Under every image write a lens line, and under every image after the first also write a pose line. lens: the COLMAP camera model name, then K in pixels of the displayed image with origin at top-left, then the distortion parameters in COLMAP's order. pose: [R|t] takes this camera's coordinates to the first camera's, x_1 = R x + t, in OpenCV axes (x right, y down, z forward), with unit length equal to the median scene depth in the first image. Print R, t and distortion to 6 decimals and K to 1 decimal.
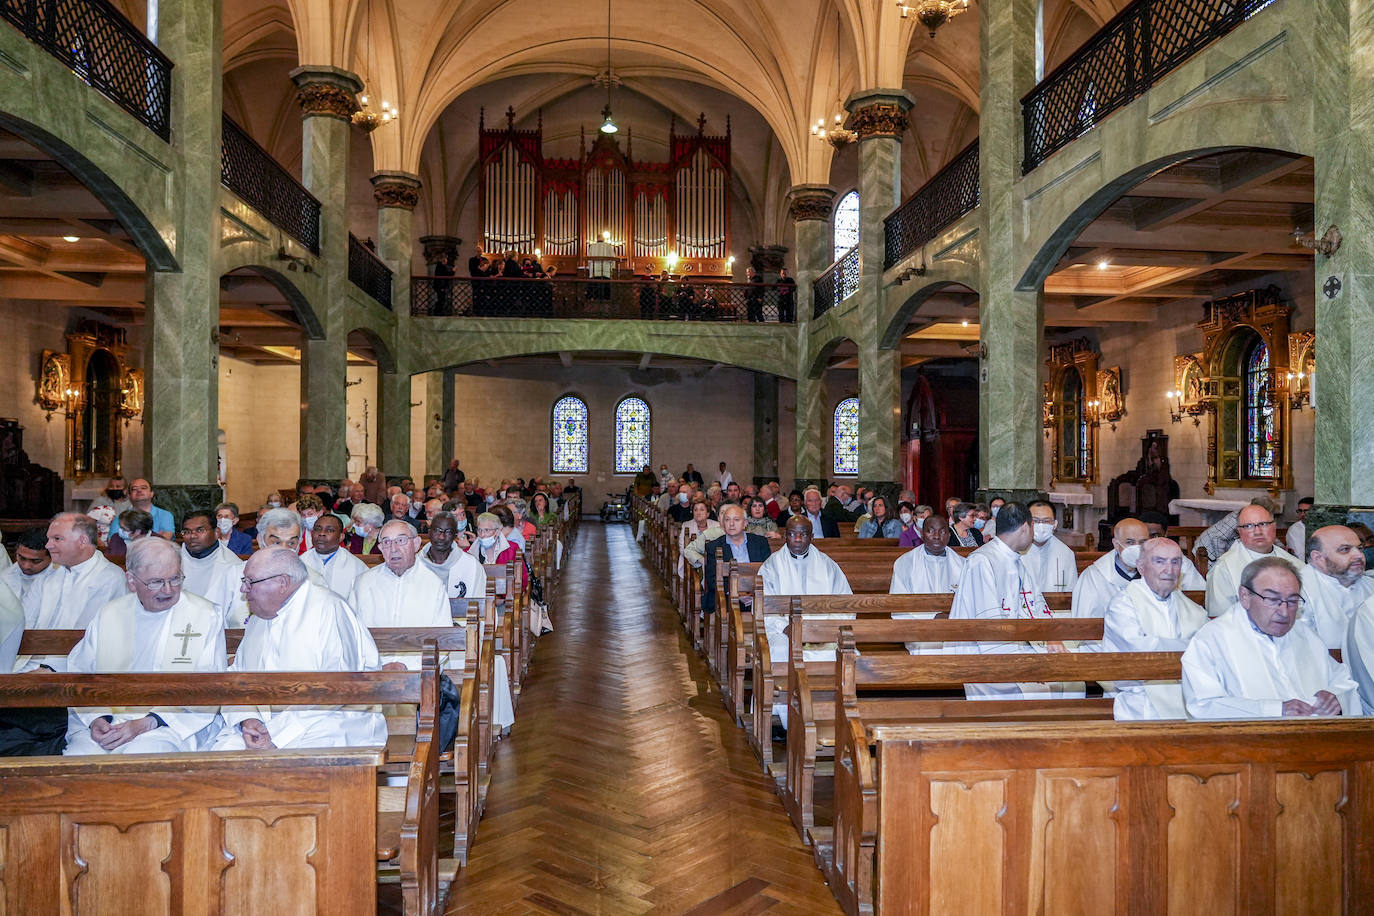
lens RADIAL K [[975.6, 0, 686.1], [0, 975.6, 474.4], [0, 0, 1]] dist [-0.011279, -0.004064]
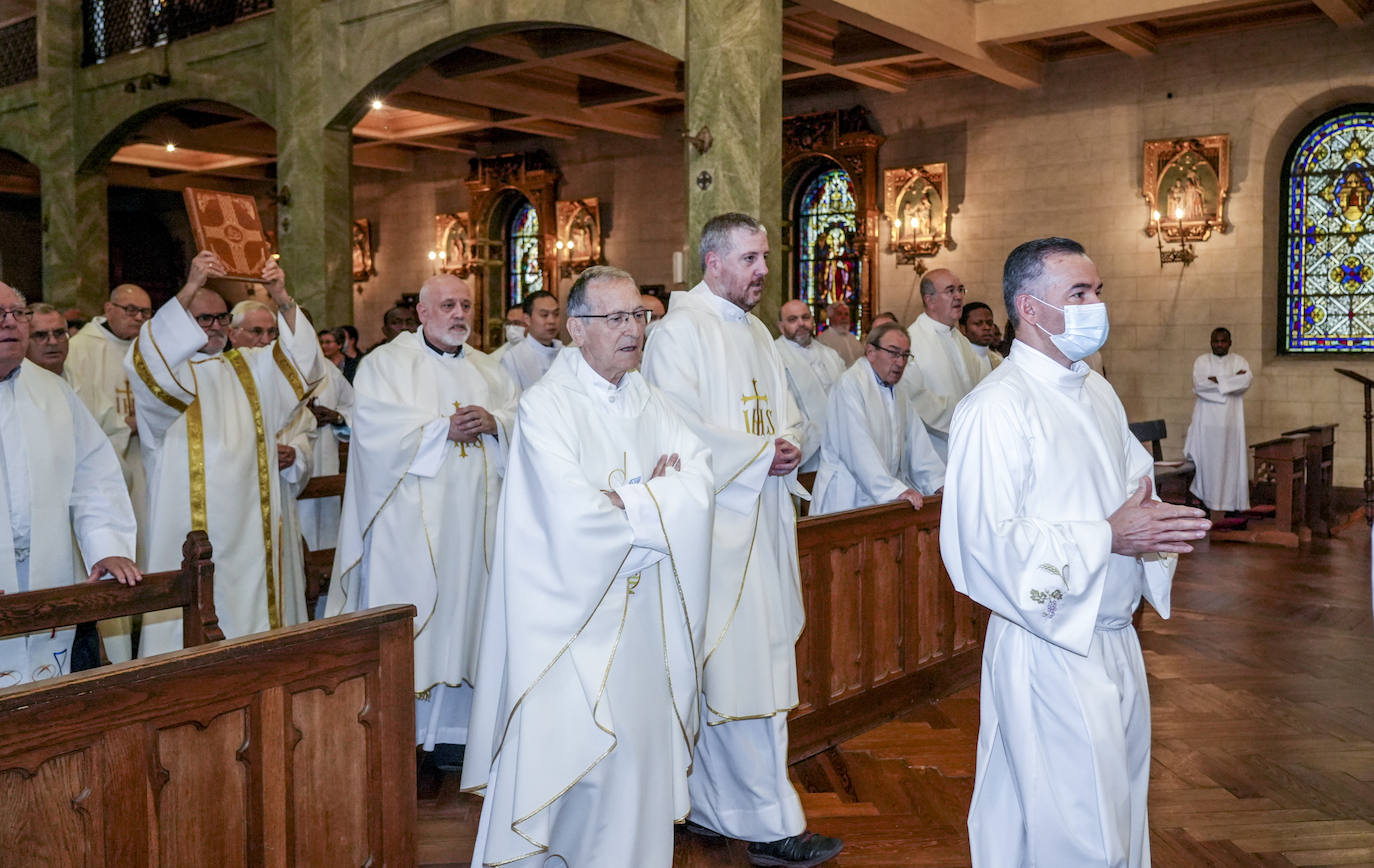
lens RADIAL K [[1424.8, 0, 687.0], [0, 1424.8, 434.0], [0, 0, 1]] dist [0.003837, -0.009224]
pose [[0.656273, -0.049971, 0.752867, -0.406860], [0.002957, 0.997967, 0.063661, 0.000921], [-0.754518, -0.039553, 0.655087, -0.072565]]
